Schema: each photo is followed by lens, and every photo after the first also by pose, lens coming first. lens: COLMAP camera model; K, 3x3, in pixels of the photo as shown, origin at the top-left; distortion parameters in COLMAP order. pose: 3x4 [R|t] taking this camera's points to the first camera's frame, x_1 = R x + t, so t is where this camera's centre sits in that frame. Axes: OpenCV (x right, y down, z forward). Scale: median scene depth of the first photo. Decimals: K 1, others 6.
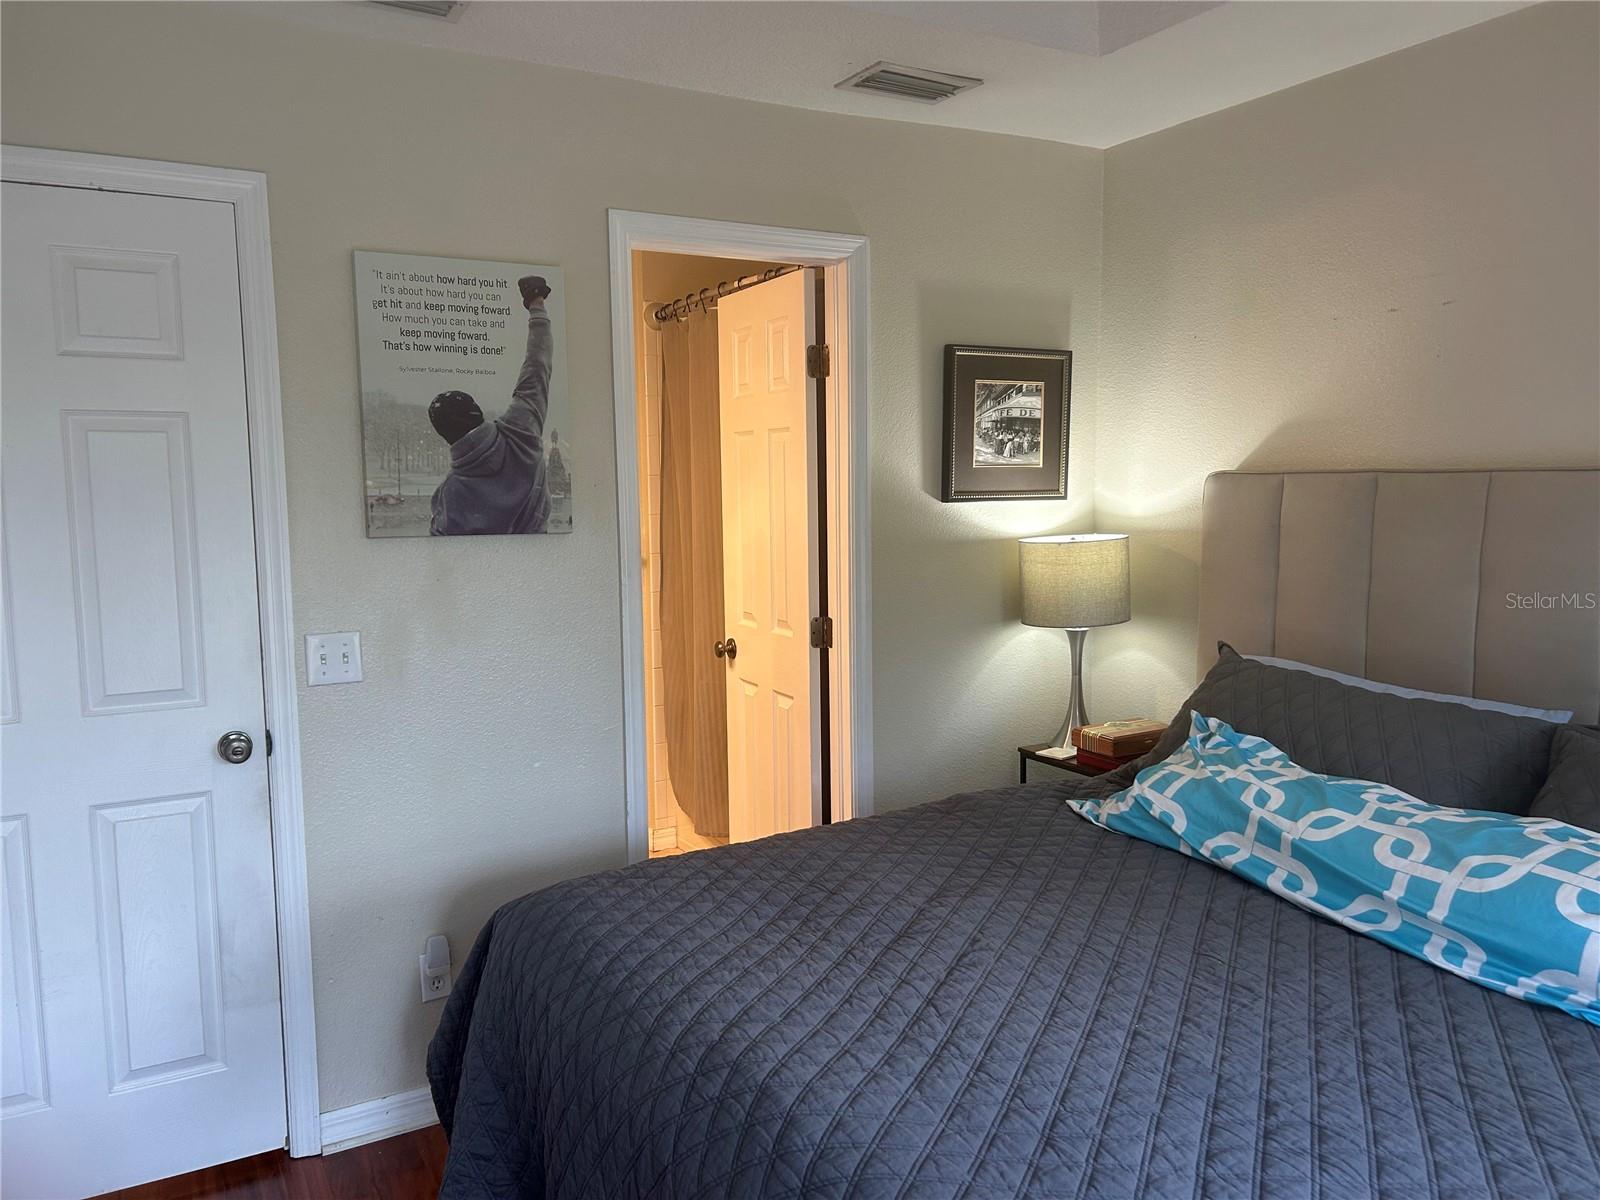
lens RADIAL K [[1200.8, 0, 794.5], [0, 1200.8, 605.8], [0, 0, 1]] dist [0.045420, -0.052683]
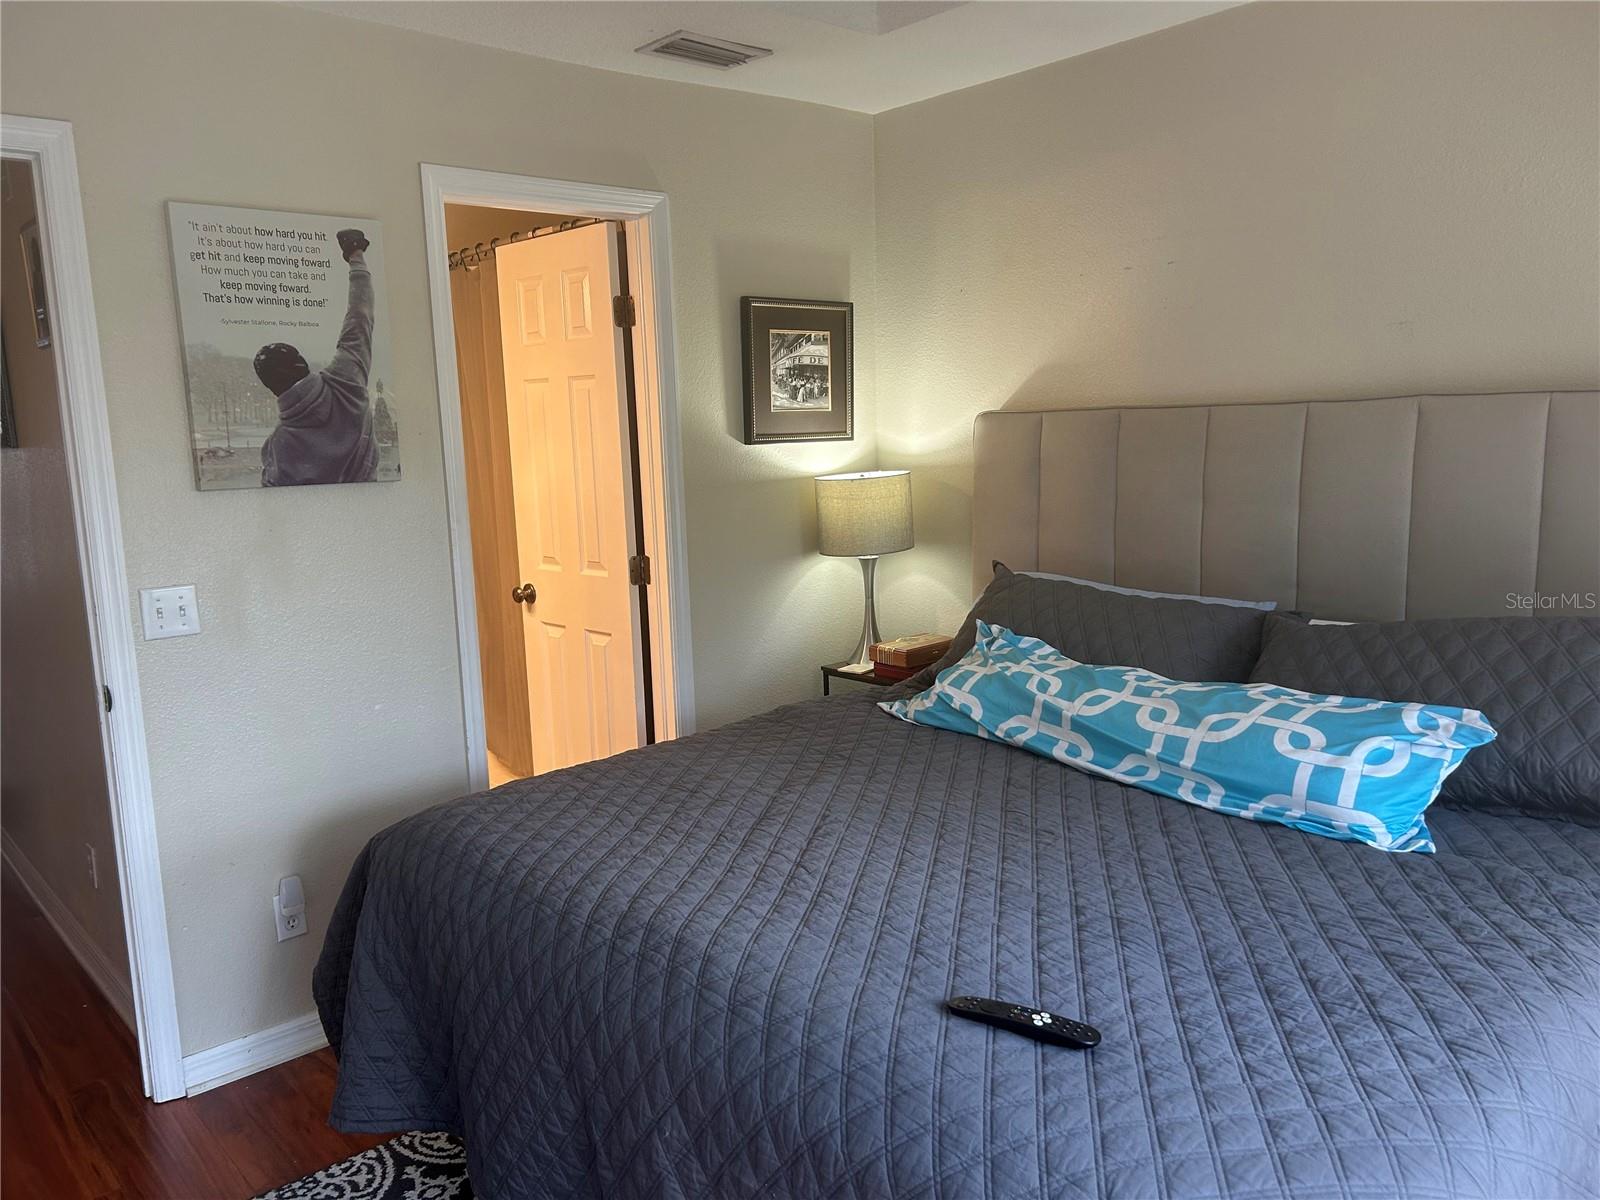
lens RADIAL K [[1200.8, 0, 788.1], [0, 1200.8, 605.9], [0, 0, 1]] dist [0.045420, -0.052683]
pose [[0.979171, -0.050093, 0.196759, -0.075904], [0.041691, 0.998042, 0.046617, 0.013120], [-0.198709, -0.037443, 0.979343, -0.090832]]
